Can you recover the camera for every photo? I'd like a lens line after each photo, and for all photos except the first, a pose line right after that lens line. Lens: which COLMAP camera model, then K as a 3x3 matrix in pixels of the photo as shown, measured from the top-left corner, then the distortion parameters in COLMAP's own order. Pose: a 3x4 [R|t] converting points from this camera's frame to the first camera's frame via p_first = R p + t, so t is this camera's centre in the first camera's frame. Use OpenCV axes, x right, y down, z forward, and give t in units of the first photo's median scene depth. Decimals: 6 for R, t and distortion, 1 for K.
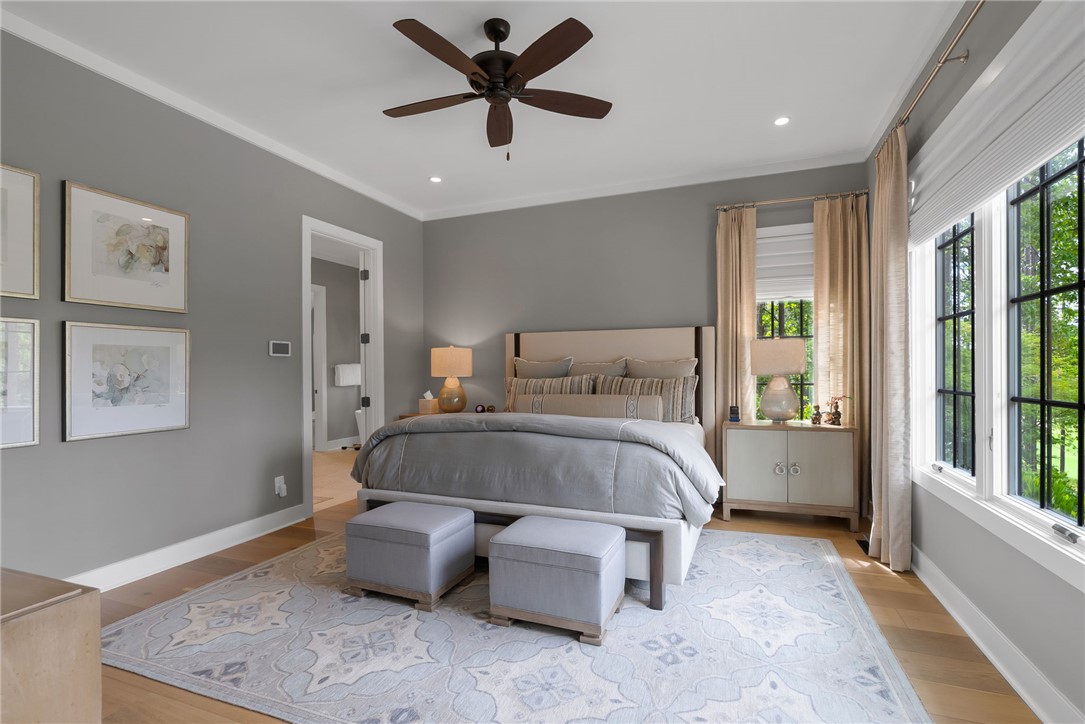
lens RADIAL K [[497.4, 0, 542.5], [0, 497.4, 362.0], [0, 0, 1]] dist [-0.000478, 0.000069]
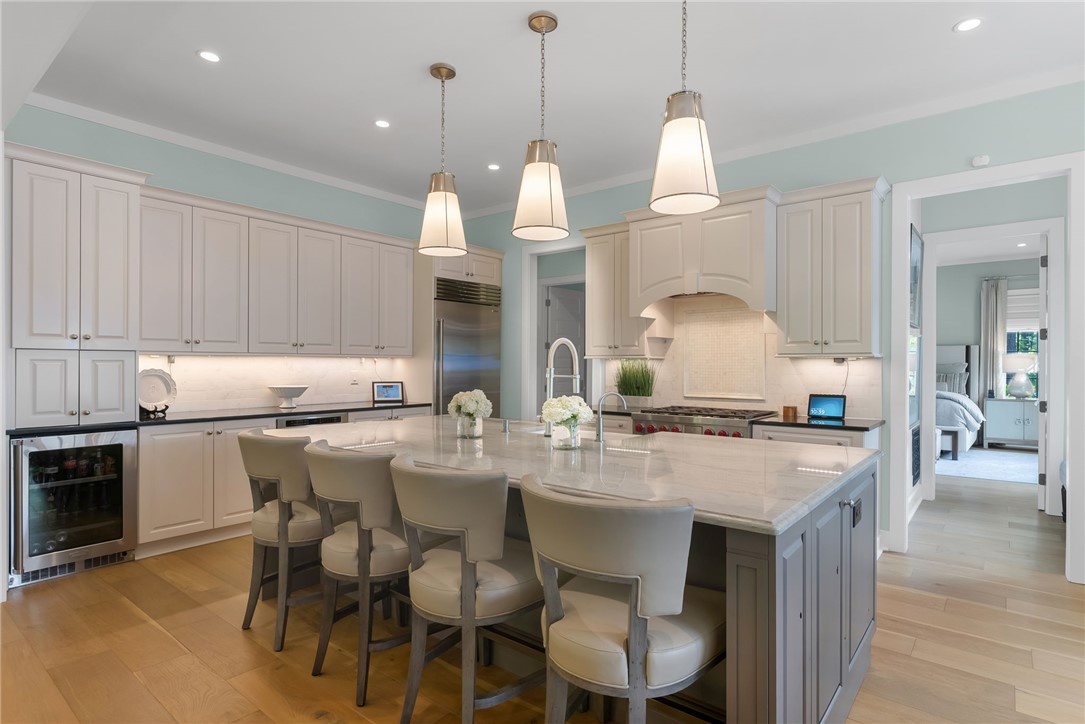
lens RADIAL K [[548.9, 0, 568.3], [0, 548.9, 366.9], [0, 0, 1]] dist [0.001207, 0.000580]
pose [[0.958299, 0.008023, -0.285655, -0.552278], [-0.004270, 0.999896, 0.013760, -0.016730], [0.285736, -0.011967, 0.958234, -1.440262]]
